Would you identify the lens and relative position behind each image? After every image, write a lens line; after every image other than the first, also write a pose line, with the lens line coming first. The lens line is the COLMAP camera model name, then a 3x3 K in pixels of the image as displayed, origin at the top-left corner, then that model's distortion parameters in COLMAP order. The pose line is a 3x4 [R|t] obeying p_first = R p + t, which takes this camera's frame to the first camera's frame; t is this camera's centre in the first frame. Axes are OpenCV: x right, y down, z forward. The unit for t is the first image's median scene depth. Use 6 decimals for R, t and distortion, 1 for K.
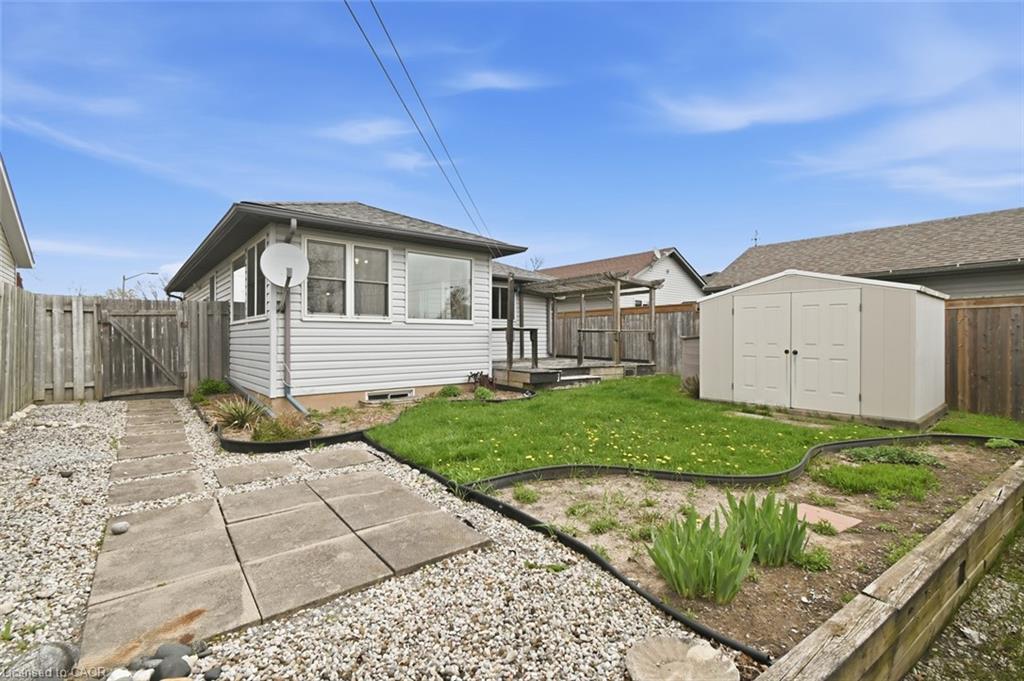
lens RADIAL K [[489.8, 0, 514.7], [0, 489.8, 341.8], [0, 0, 1]] dist [-0.006789, -0.000866]
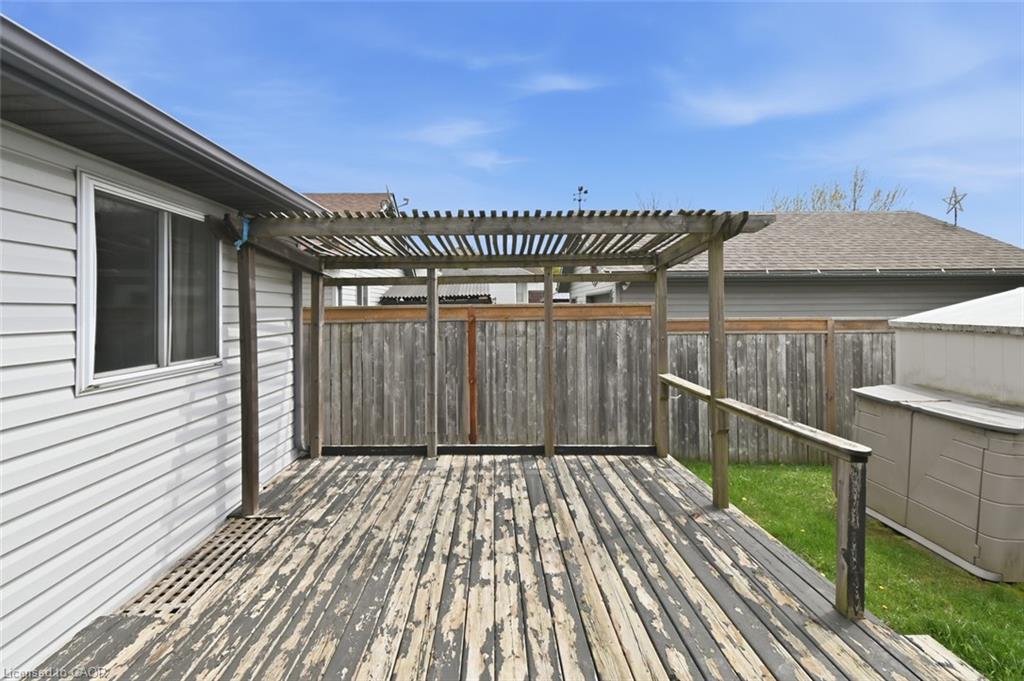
lens RADIAL K [[489.8, 0, 519.3], [0, 489.8, 304.2], [0, 0, 1]] dist [-0.006789, -0.000866]
pose [[0.561127, 0.005207, 0.827713, -0.194777], [0.004540, 0.999946, -0.009368, -0.123385], [-0.827717, 0.009015, 0.561073, 1.384698]]
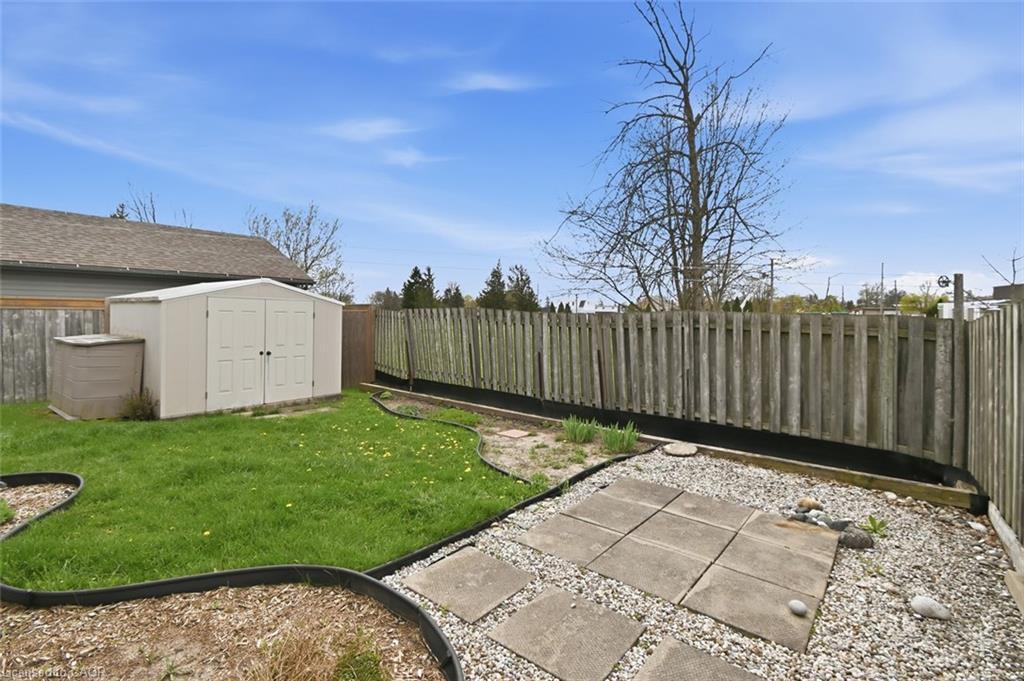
lens RADIAL K [[489.8, 0, 519.1], [0, 489.8, 309.3], [0, 0, 1]] dist [-0.006789, -0.000866]
pose [[-0.267299, 0.006826, 0.963589, -0.658998], [0.000016, 0.999975, -0.007079, -0.071016], [-0.963614, -0.001876, -0.267292, 0.742561]]
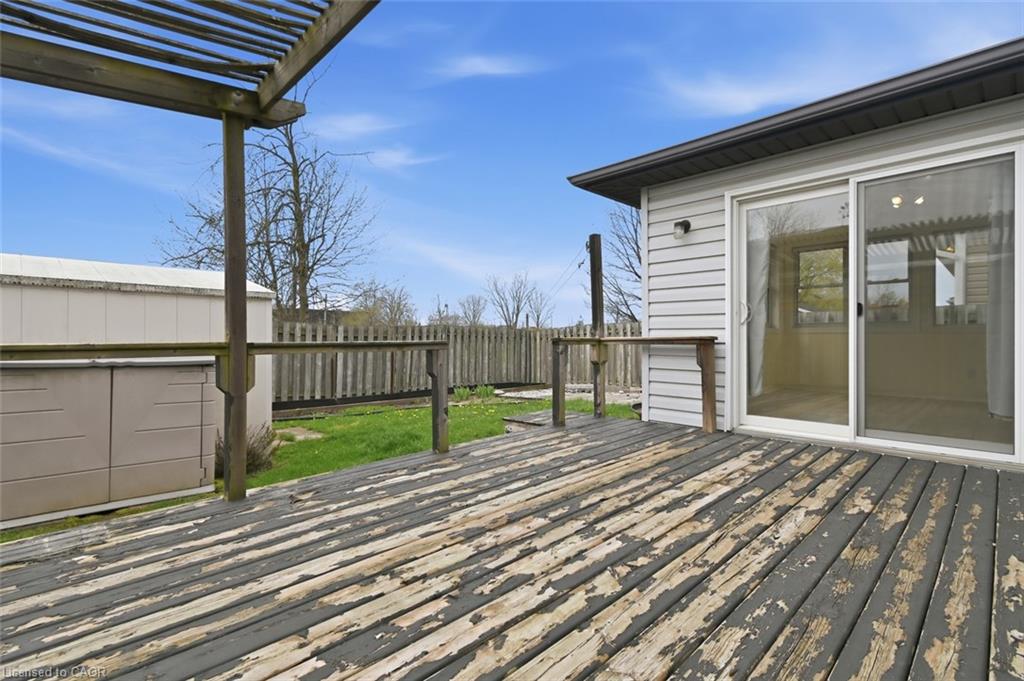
lens RADIAL K [[489.8, 0, 509.1], [0, 489.8, 336.5], [0, 0, 1]] dist [-0.006789, -0.000866]
pose [[-0.991228, 0.004421, -0.132086, 0.193329], [0.004590, 0.999989, -0.000974, -0.032935], [0.132080, -0.001572, -0.991238, 1.874542]]
